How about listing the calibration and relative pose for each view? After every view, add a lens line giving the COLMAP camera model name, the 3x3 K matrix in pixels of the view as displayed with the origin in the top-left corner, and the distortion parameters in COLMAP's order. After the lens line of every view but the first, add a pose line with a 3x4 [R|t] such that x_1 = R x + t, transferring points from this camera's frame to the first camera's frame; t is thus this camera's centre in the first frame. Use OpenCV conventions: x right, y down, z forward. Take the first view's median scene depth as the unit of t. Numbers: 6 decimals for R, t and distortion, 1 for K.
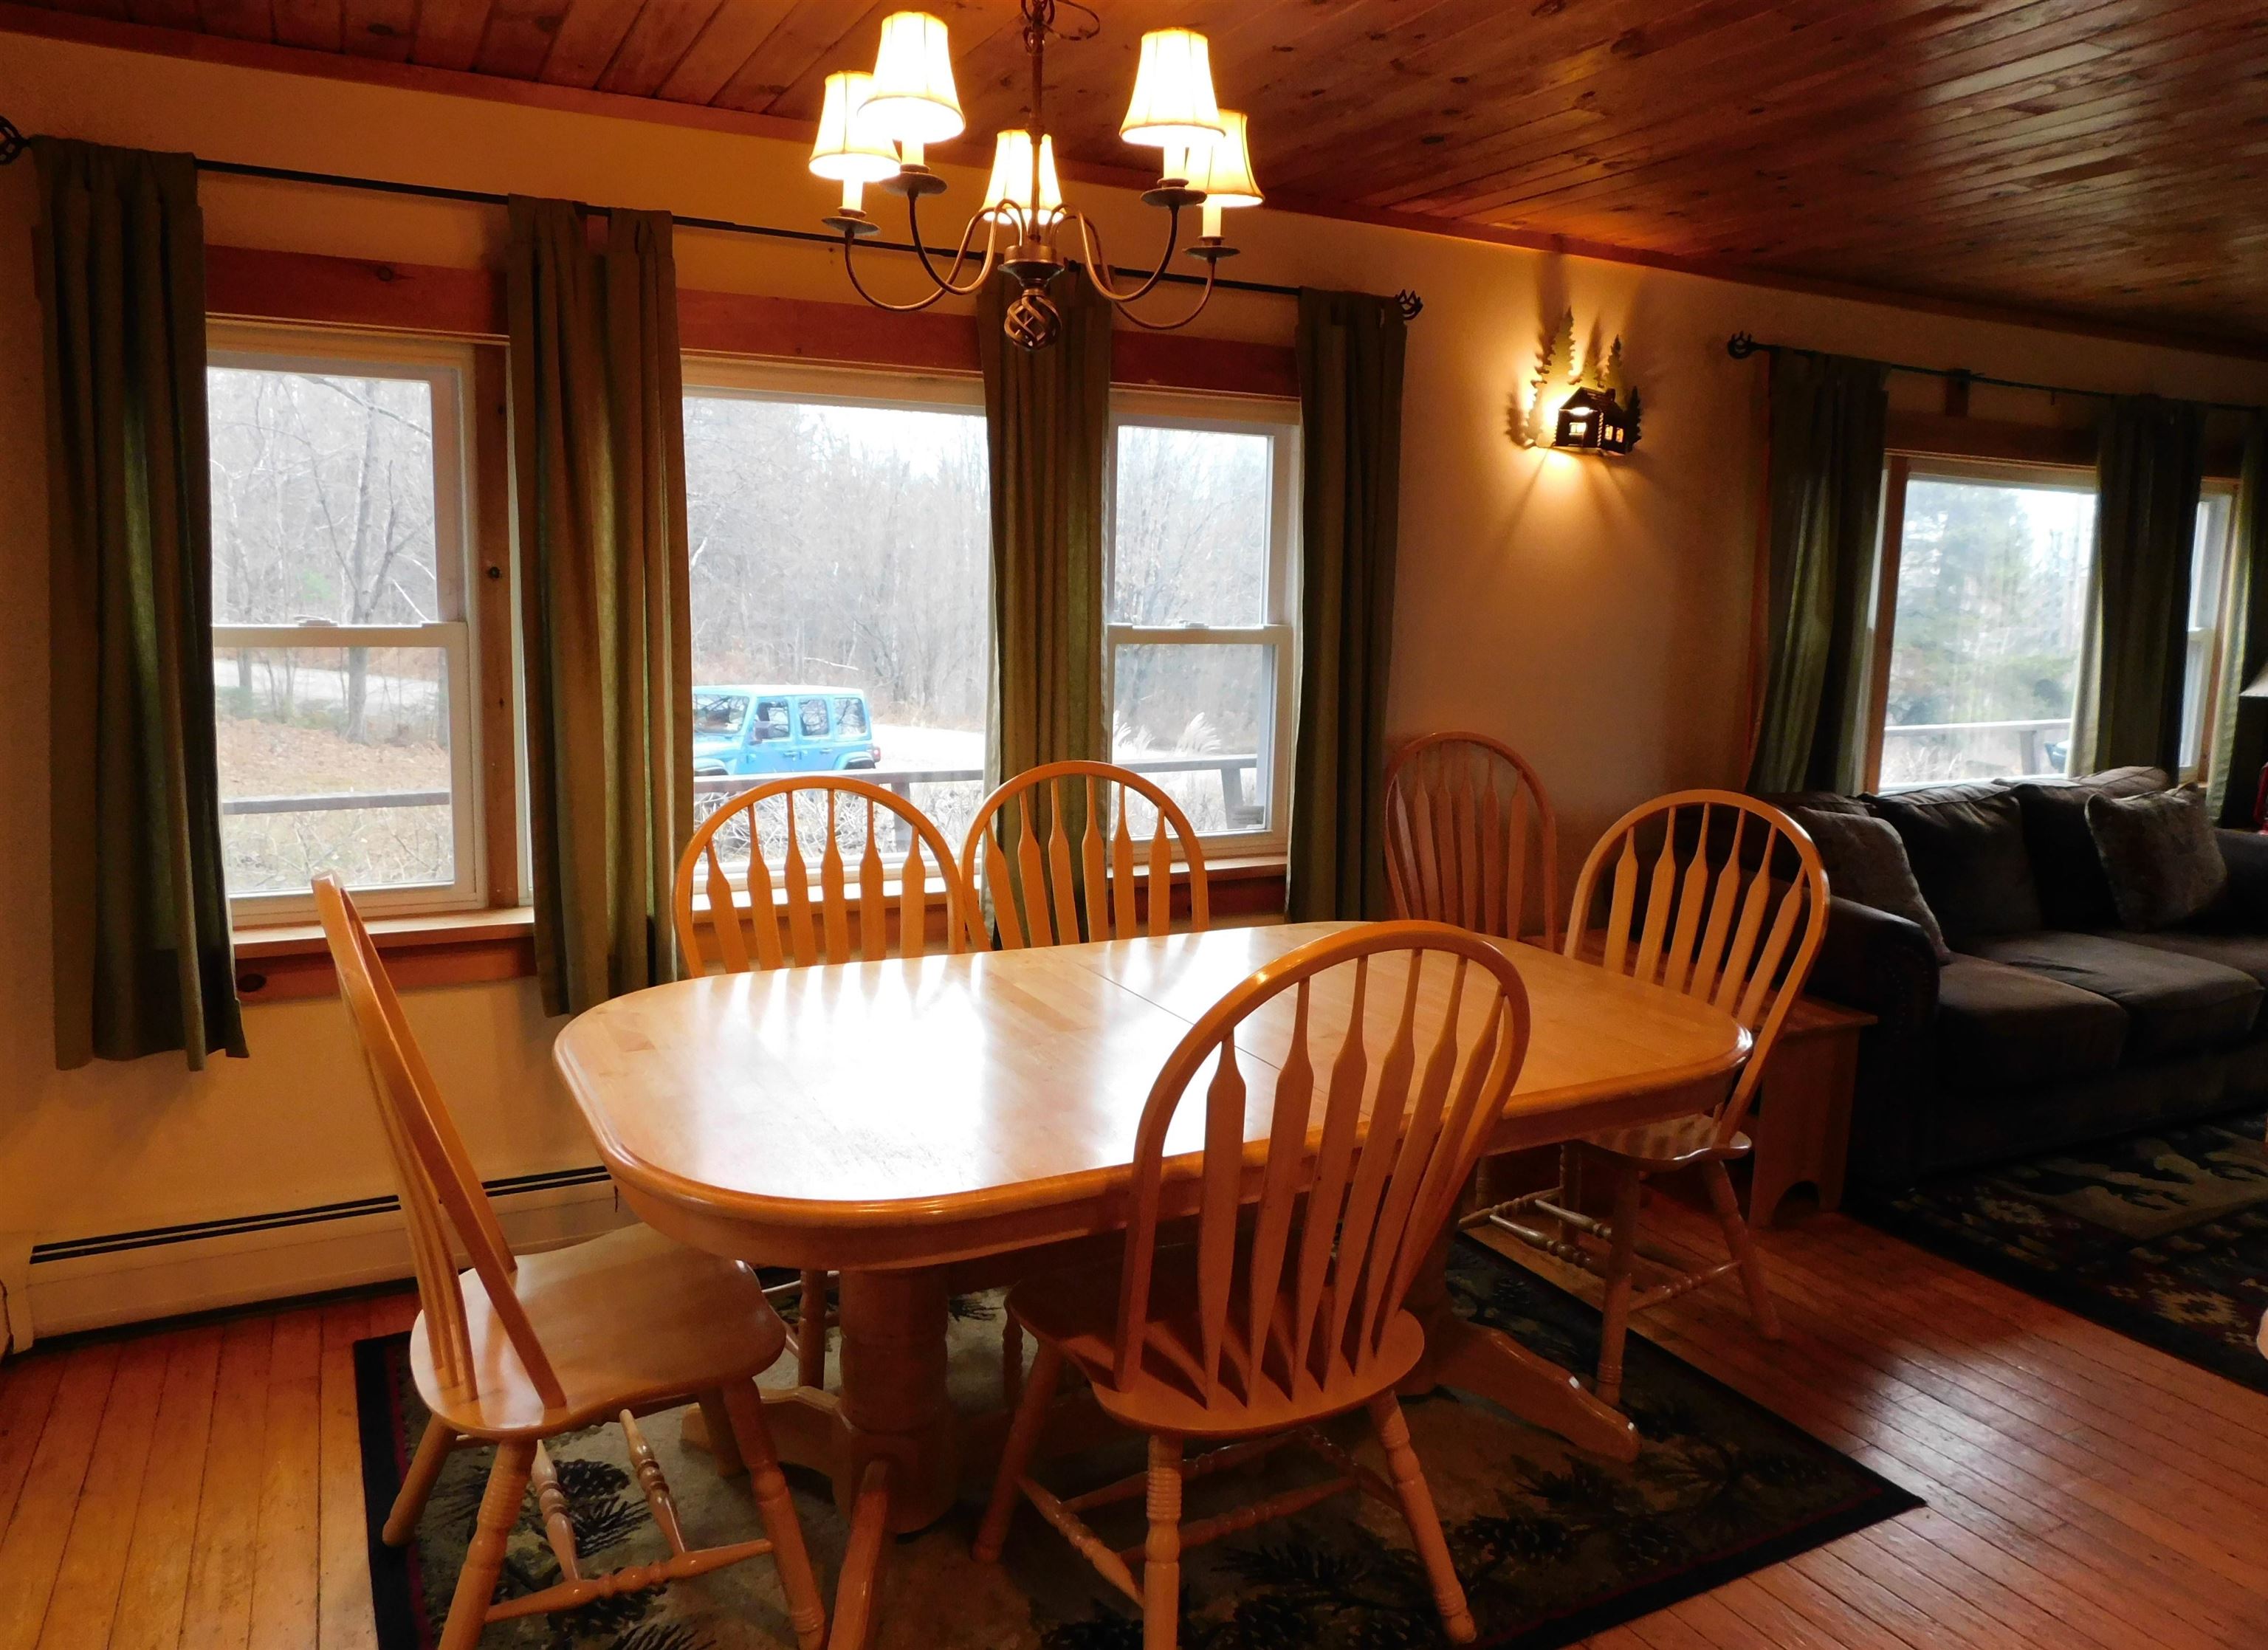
lens RADIAL K [[1574.7, 0, 1136.8], [0, 1574.7, 821.7], [0, 0, 1]] dist [-0.004485, -0.000265]
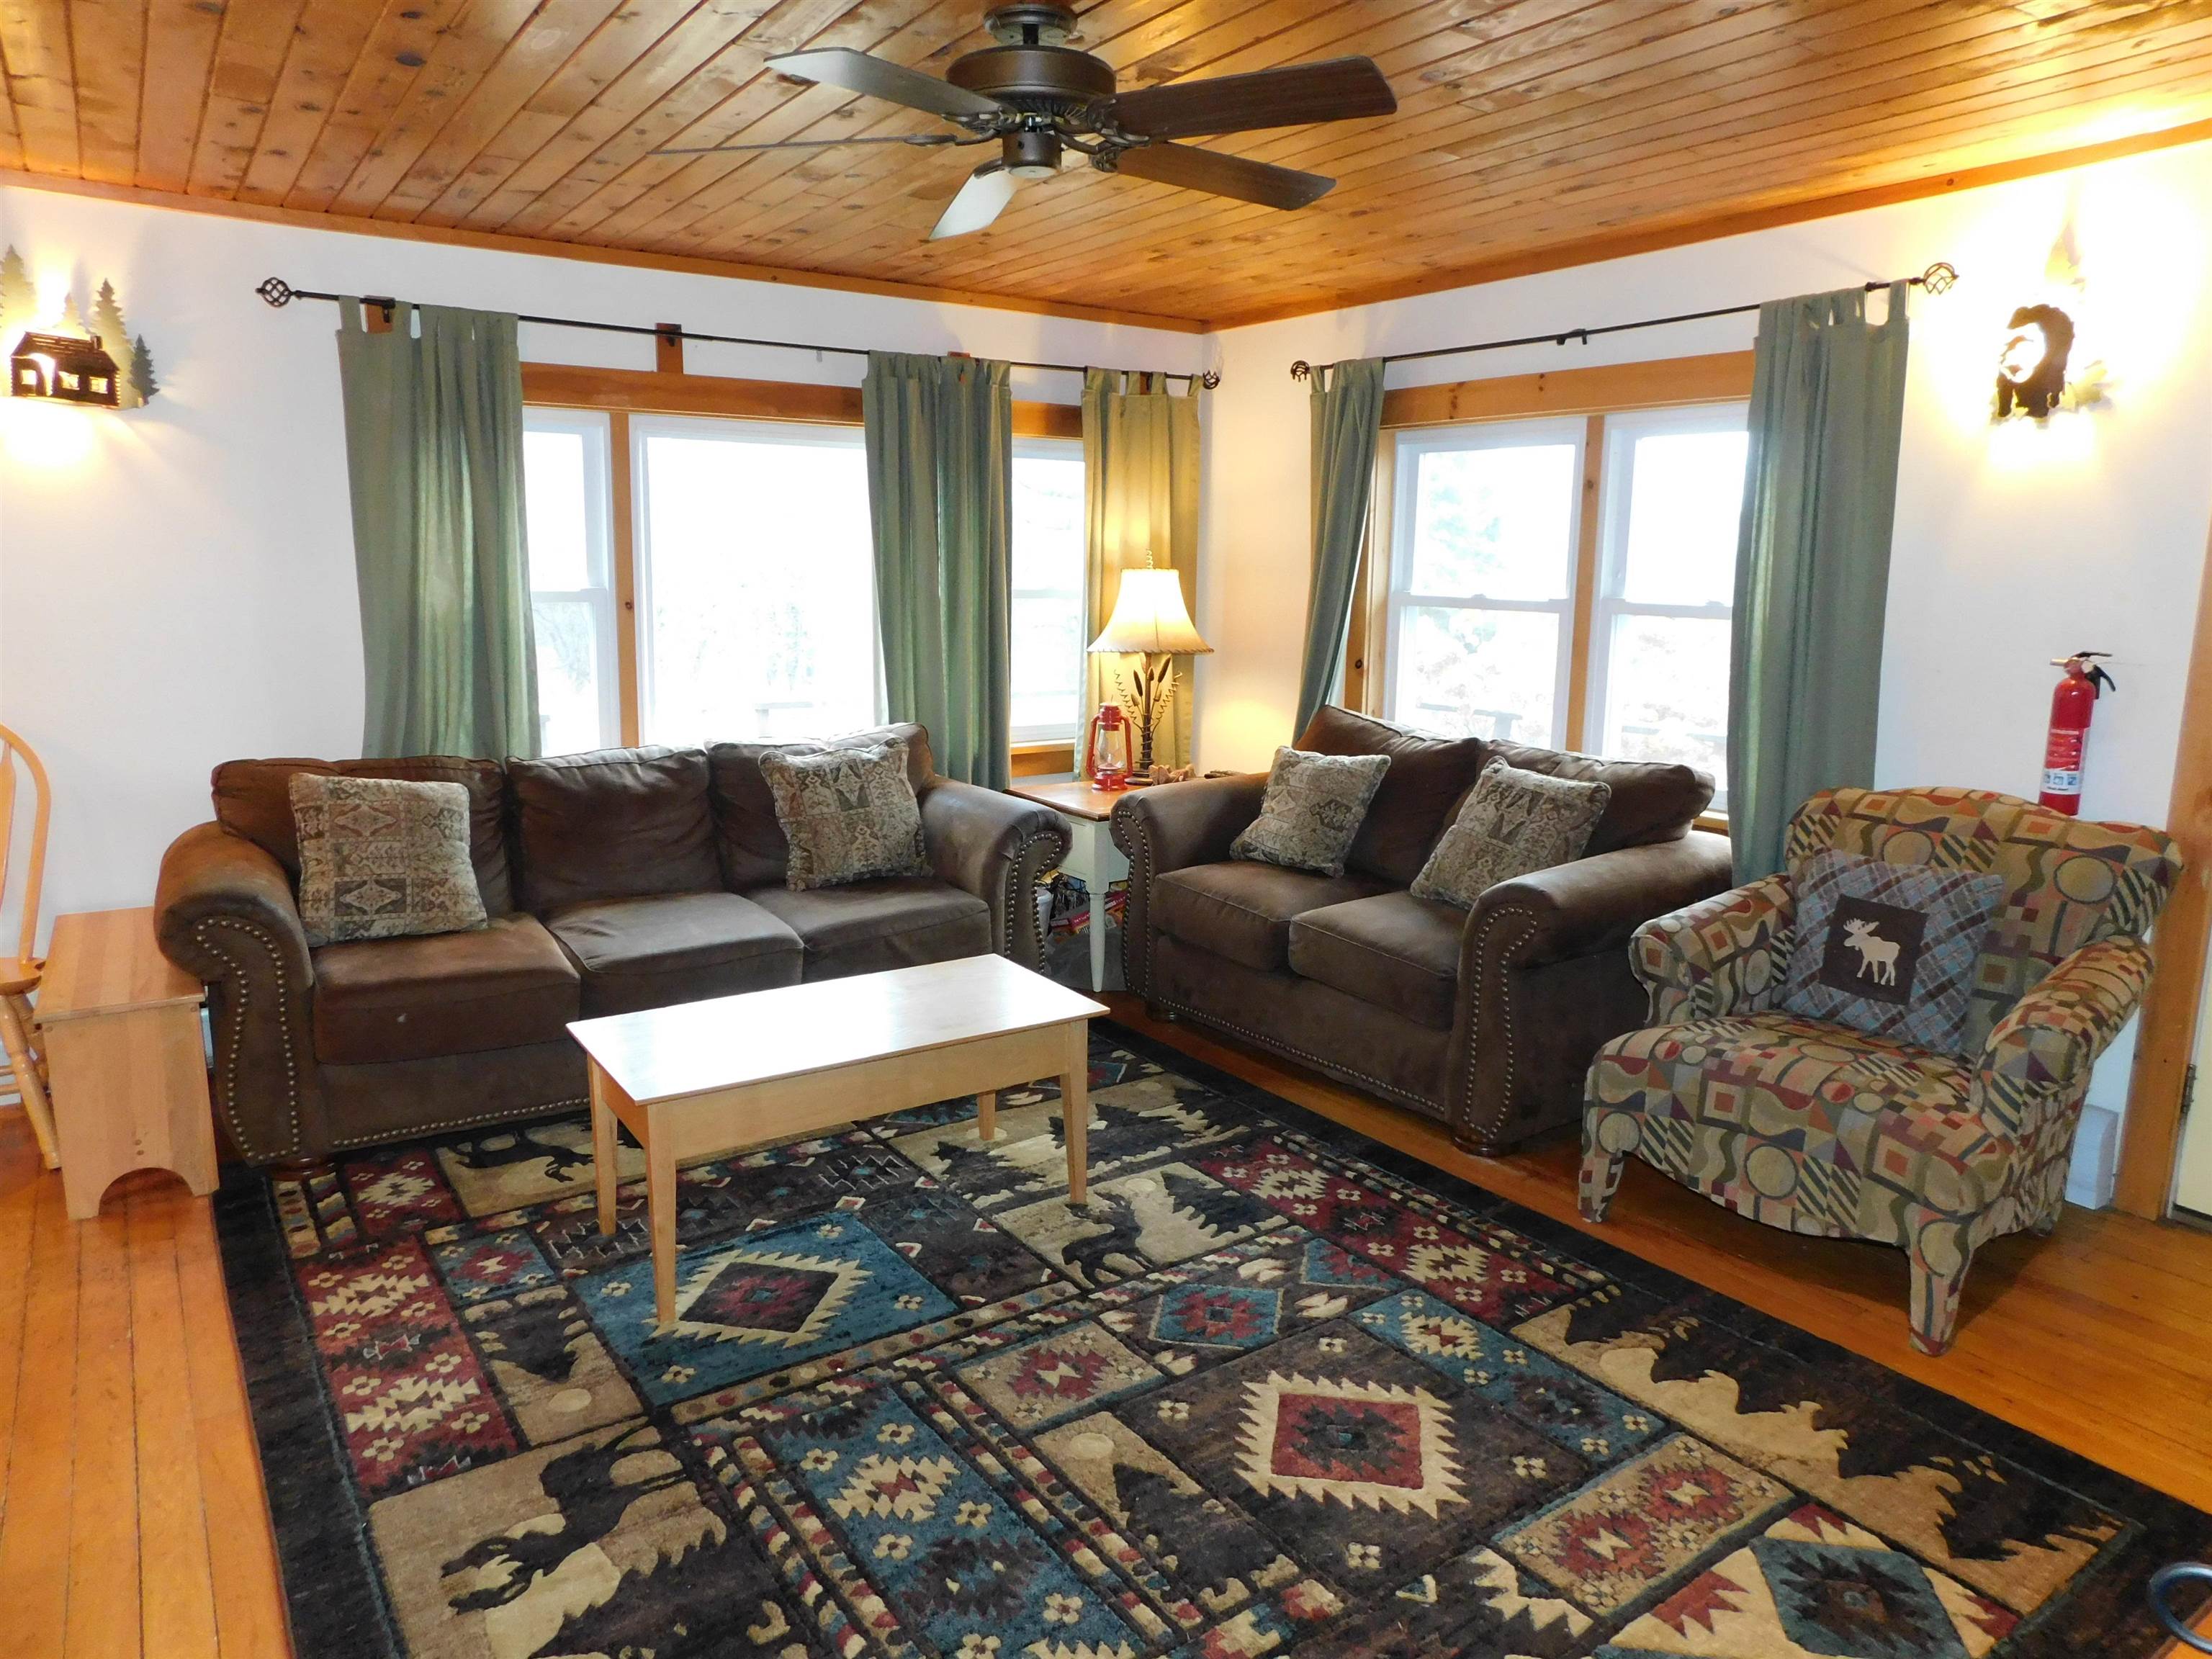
lens RADIAL K [[1461.0, 0, 1105.8], [0, 1461.0, 819.4], [0, 0, 1]] dist [-0.008595, -0.002511]
pose [[0.993567, -0.013658, 0.112417, 0.917419], [0.010054, 0.999419, 0.032564, -0.005765], [-0.112796, -0.031224, 0.993127, 0.064532]]
